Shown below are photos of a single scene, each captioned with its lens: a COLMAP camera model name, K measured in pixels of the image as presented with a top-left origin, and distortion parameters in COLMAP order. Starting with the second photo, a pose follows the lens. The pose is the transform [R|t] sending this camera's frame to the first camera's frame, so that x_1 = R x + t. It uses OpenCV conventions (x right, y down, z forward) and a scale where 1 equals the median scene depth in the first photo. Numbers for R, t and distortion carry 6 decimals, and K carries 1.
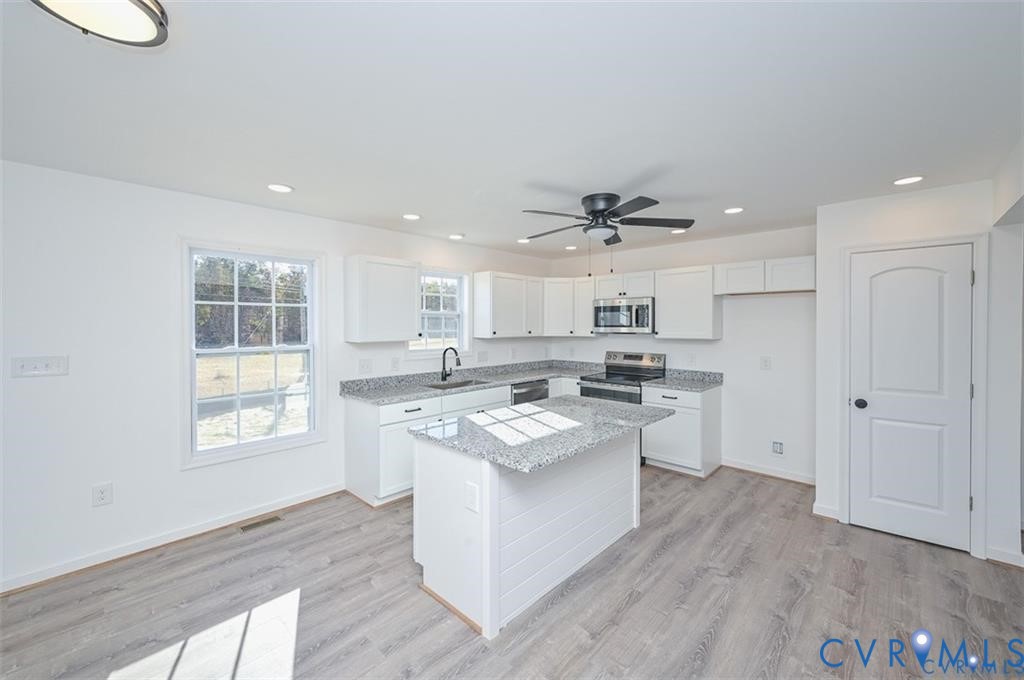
lens RADIAL K [[411.2, 0, 511.4], [0, 411.2, 326.6], [0, 0, 1]] dist [0.004618, -0.000644]
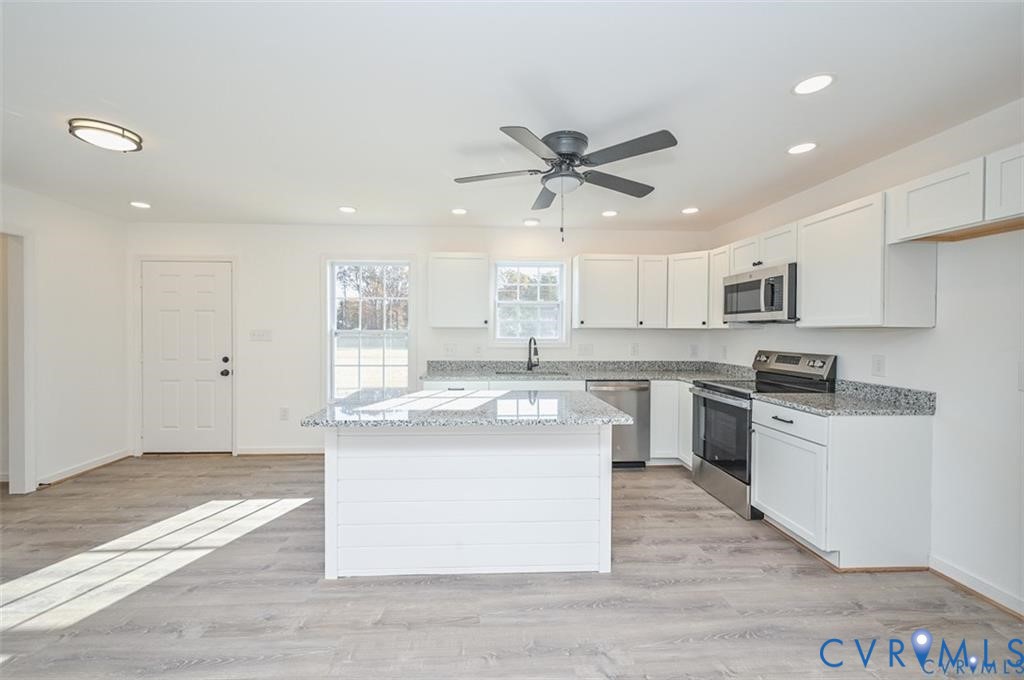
lens RADIAL K [[411.2, 0, 496.1], [0, 411.2, 336.0], [0, 0, 1]] dist [0.004618, -0.000644]
pose [[0.717195, 0.012549, -0.696759, 0.473304], [-0.007519, 0.999919, 0.010270, 0.038930], [0.696832, -0.002126, 0.717231, 0.234850]]
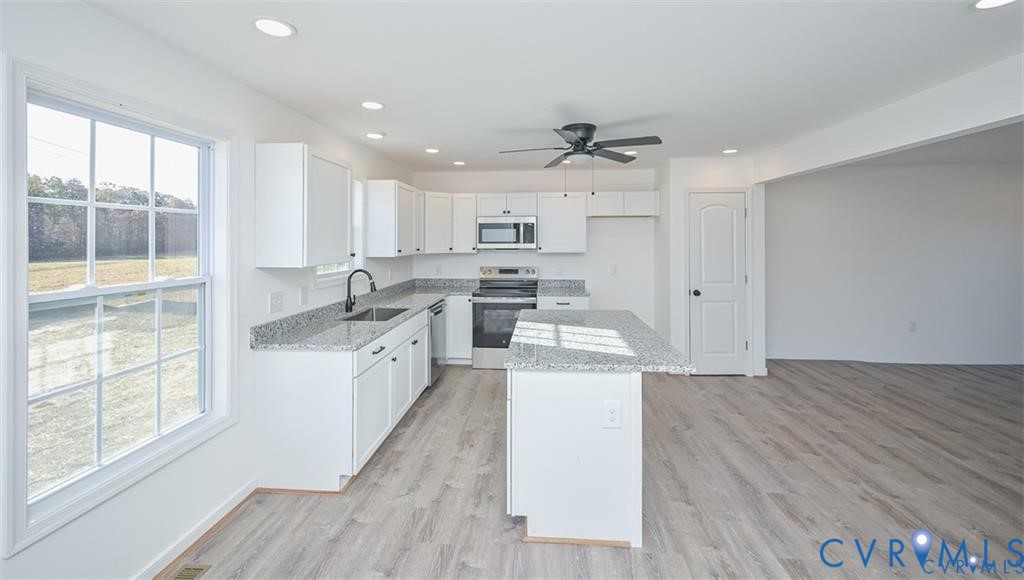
lens RADIAL K [[413.8, 0, 512.2], [0, 413.8, 232.5], [0, 0, 1]] dist [-0.001674, 0.000149]
pose [[0.772869, 0.009704, 0.634492, -0.434686], [0.006770, 0.999700, -0.023535, -0.001267], [-0.634530, 0.022485, 0.772571, 0.175597]]
